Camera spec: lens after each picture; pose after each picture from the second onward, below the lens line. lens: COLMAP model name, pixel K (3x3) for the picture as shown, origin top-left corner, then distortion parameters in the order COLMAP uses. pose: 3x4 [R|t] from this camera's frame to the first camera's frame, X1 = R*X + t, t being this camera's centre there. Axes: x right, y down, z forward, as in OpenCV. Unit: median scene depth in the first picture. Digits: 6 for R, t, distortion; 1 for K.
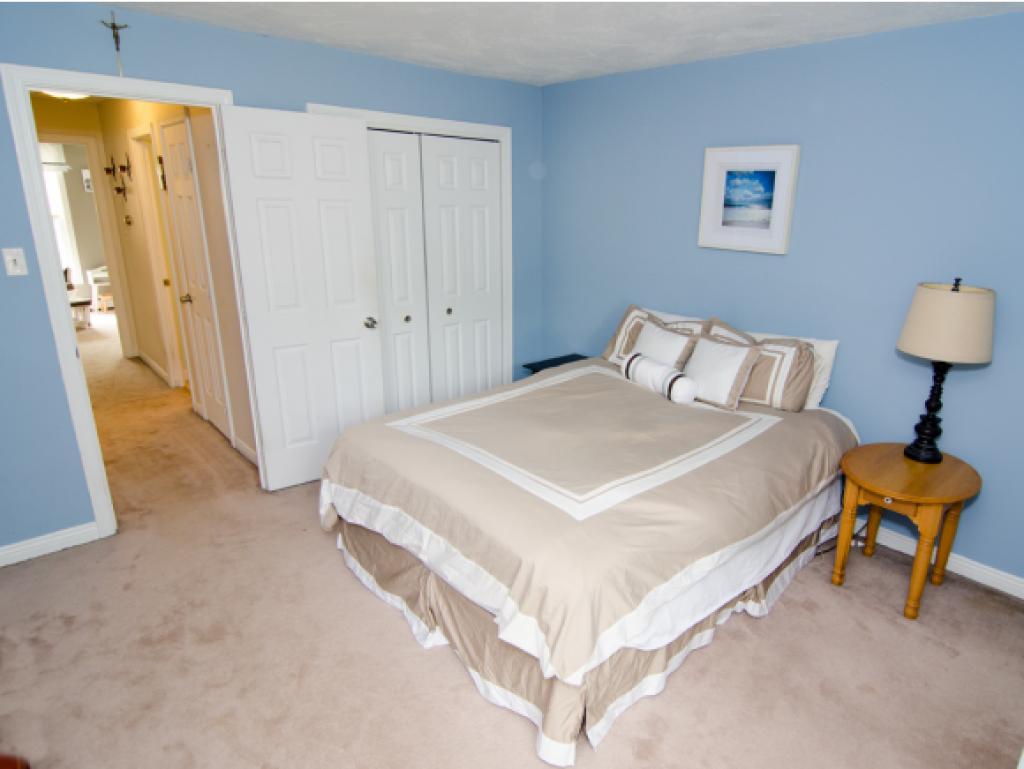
lens RADIAL K [[637.1, 0, 513.2], [0, 637.1, 385.3], [0, 0, 1]] dist [-0.024366, -0.003140]
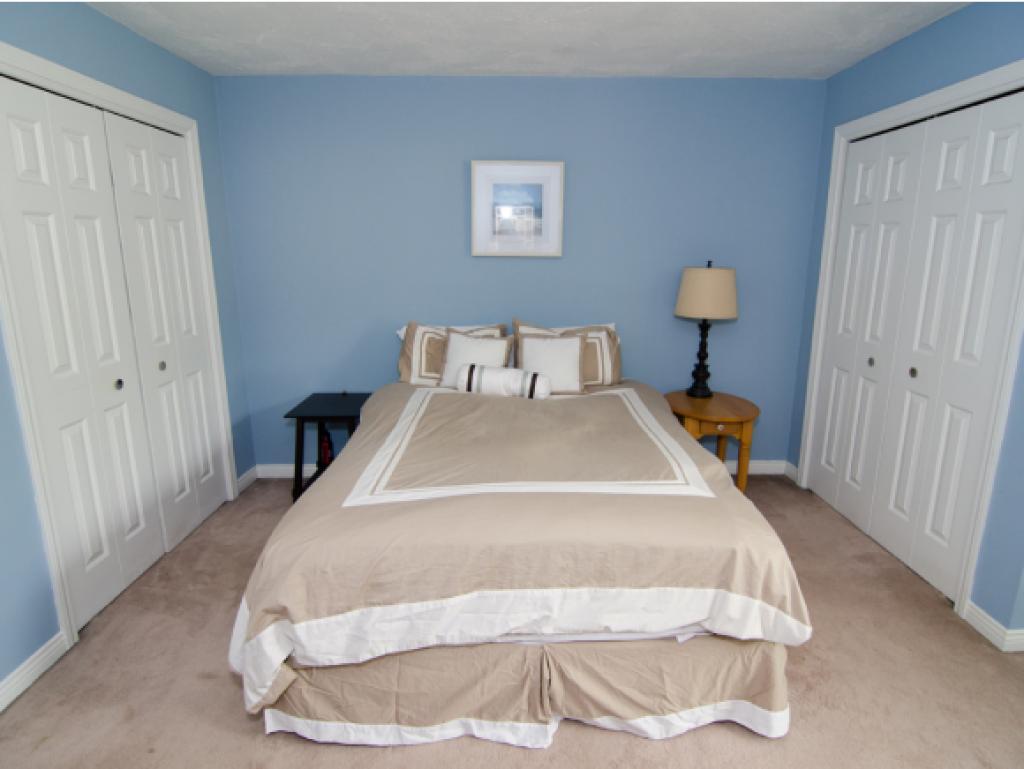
lens RADIAL K [[616.8, 0, 512.7], [0, 616.8, 384.3], [0, 0, 1]] dist [-0.004619, -0.001662]
pose [[0.632695, -0.183034, 0.752460, -0.596205], [0.230947, 0.972048, 0.042260, -0.056962], [-0.739162, 0.147041, 0.657281, 0.423623]]
